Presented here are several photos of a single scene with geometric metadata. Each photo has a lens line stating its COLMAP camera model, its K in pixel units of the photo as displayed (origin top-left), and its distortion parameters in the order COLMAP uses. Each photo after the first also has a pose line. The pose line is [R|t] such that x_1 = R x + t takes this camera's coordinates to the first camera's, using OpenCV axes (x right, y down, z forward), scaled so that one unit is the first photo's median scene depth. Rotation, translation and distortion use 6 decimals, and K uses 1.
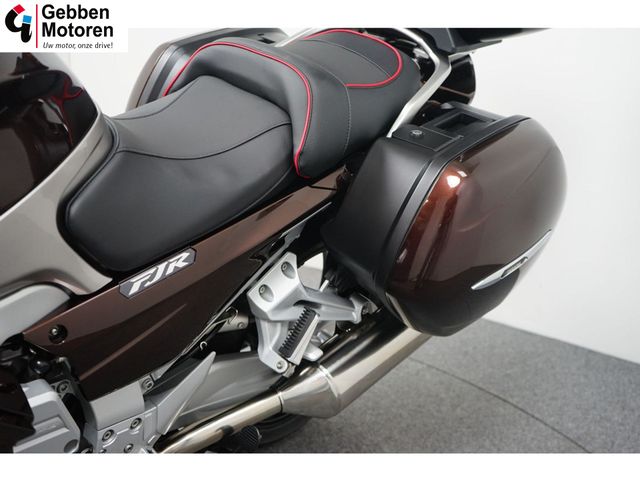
lens RADIAL K [[705.2, 0, 321.6], [0, 705.2, 240.4], [0, 0, 1]] dist [0.011095, 0.000000]
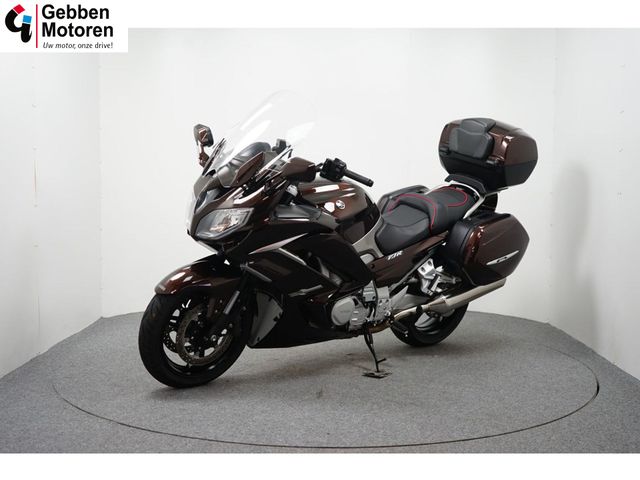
lens RADIAL K [[781.1, 0, 319.7], [0, 781.1, 241.5], [0, 0, 1]] dist [0.013926, 0.000000]
pose [[0.979481, -0.034621, -0.198542, 0.167600], [-0.002925, 0.982589, -0.185768, 0.601280], [0.201517, 0.182537, 0.962326, -2.500869]]
